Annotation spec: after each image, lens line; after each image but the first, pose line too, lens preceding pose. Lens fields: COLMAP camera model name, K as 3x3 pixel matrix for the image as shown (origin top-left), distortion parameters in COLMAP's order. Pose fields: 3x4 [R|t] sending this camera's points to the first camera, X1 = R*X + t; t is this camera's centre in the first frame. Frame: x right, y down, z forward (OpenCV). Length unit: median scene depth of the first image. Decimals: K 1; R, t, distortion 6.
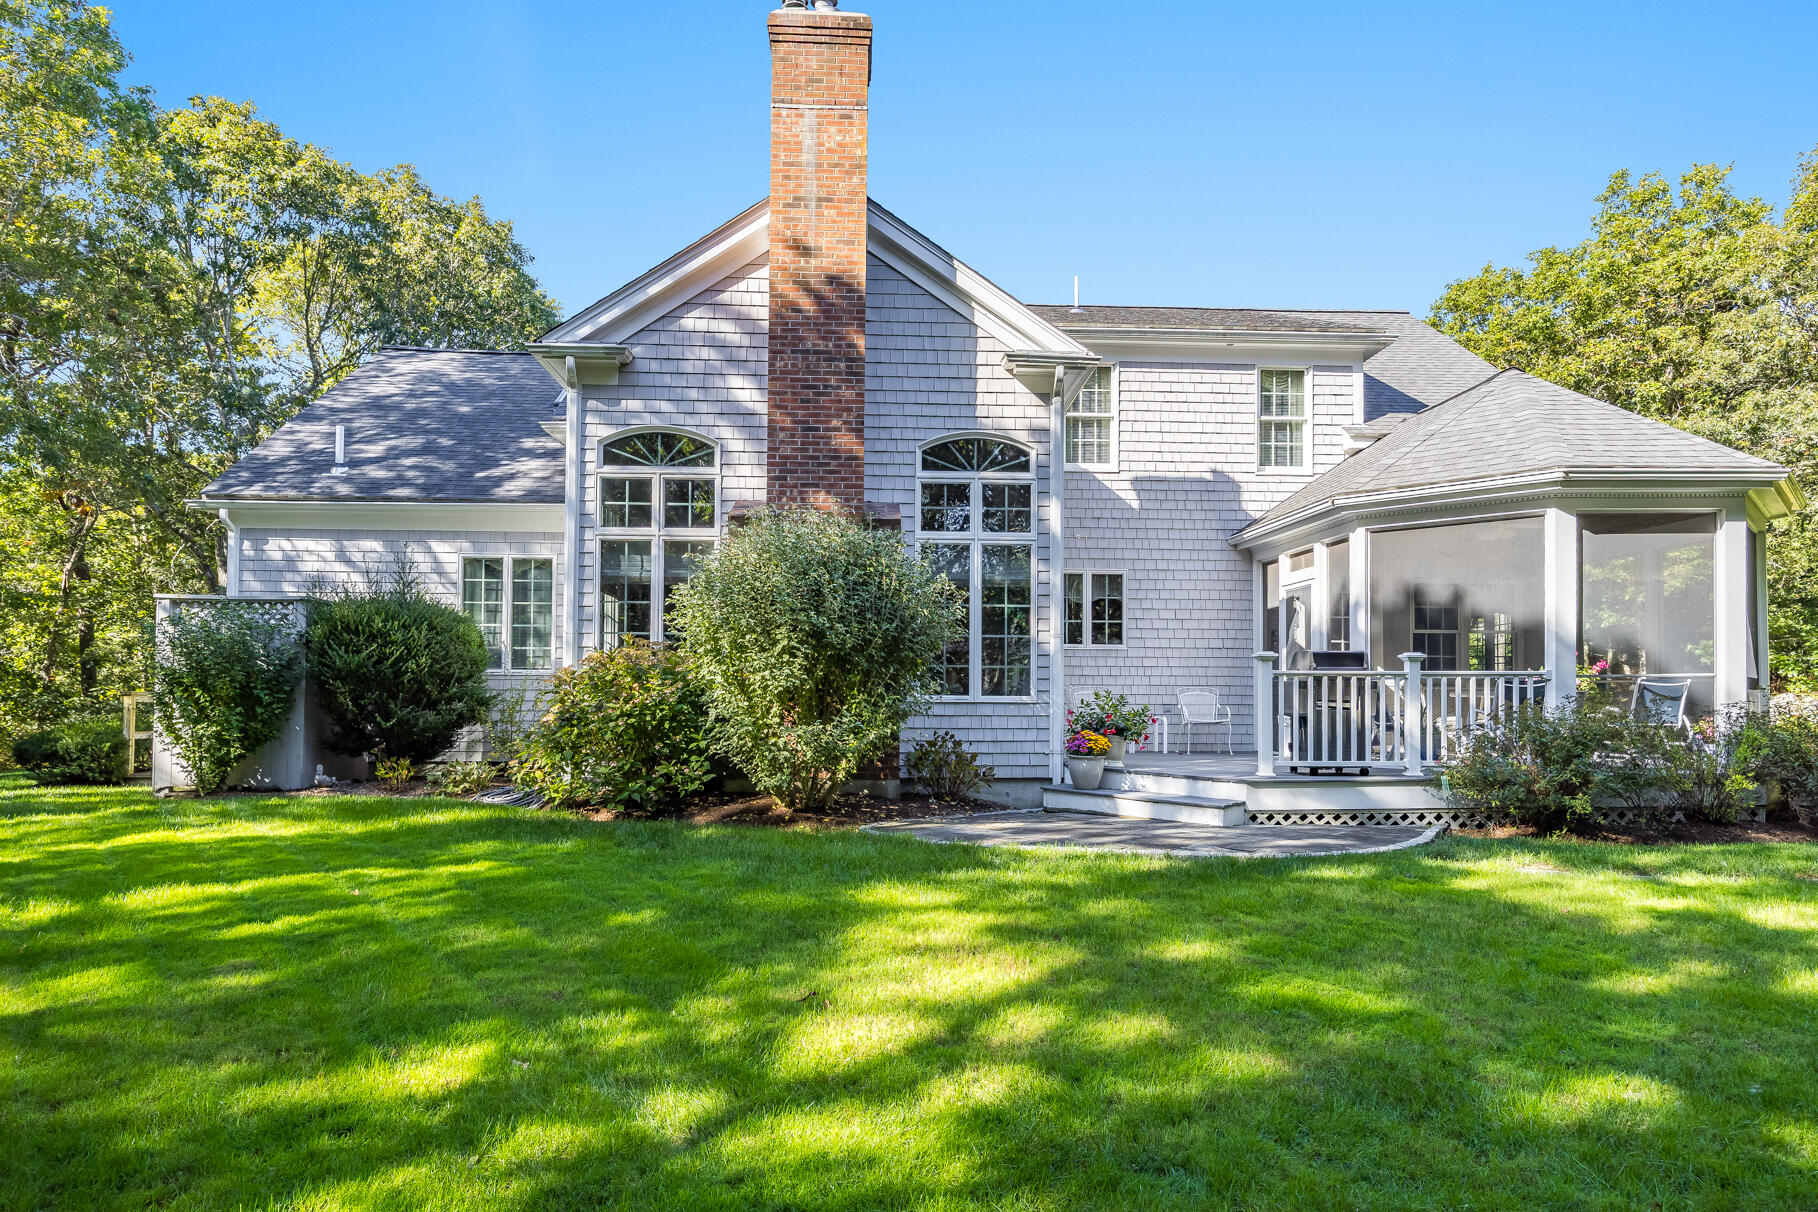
lens RADIAL K [[1153.1, 0, 909.2], [0, 1153.1, 689.4], [0, 0, 1]] dist [0.000941, 0.000242]
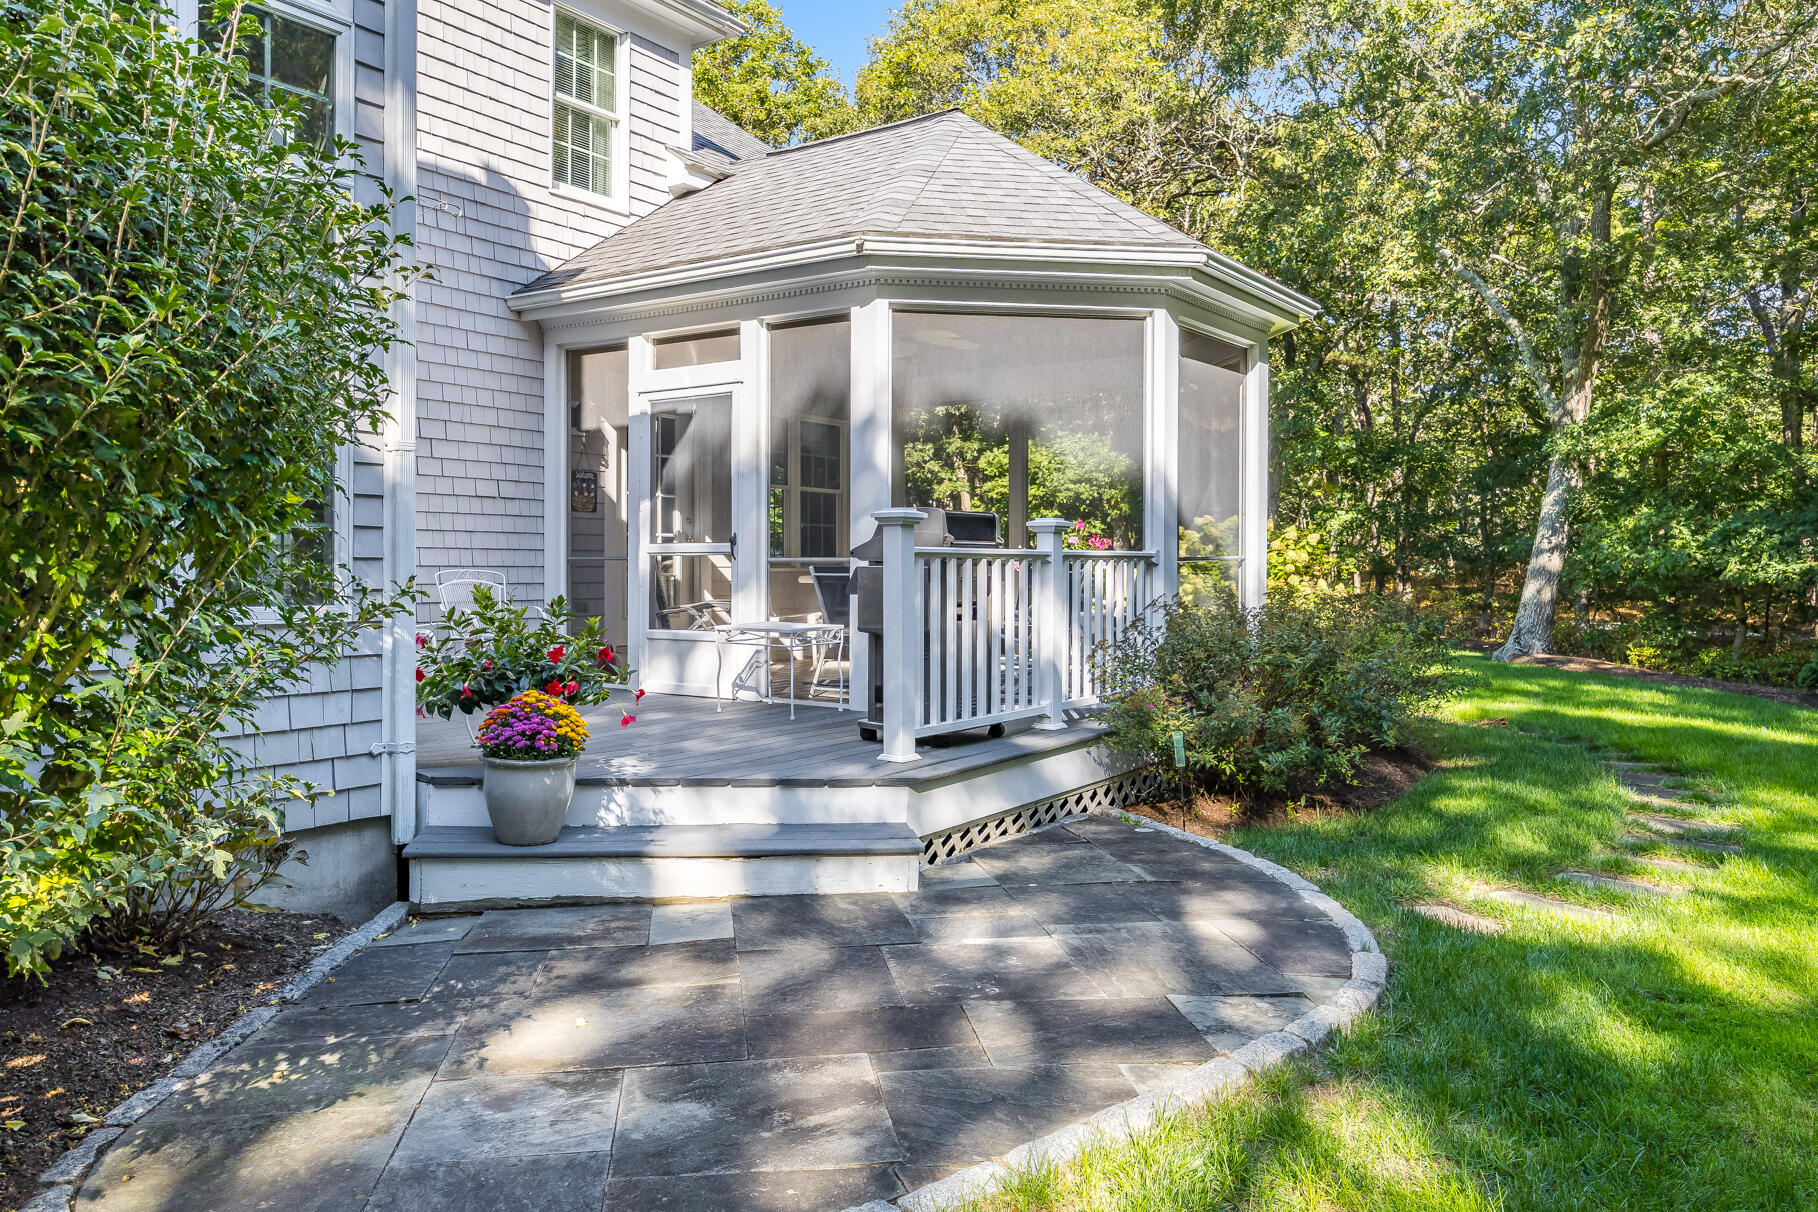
lens RADIAL K [[1265.8, 0, 910.4], [0, 1265.8, 568.1], [0, 0, 1]] dist [-0.004031, -0.000636]
pose [[0.608206, -0.003394, 0.793772, -0.084590], [-0.004884, 0.999956, 0.008018, -0.008272], [-0.793764, -0.008754, 0.608163, 0.482732]]
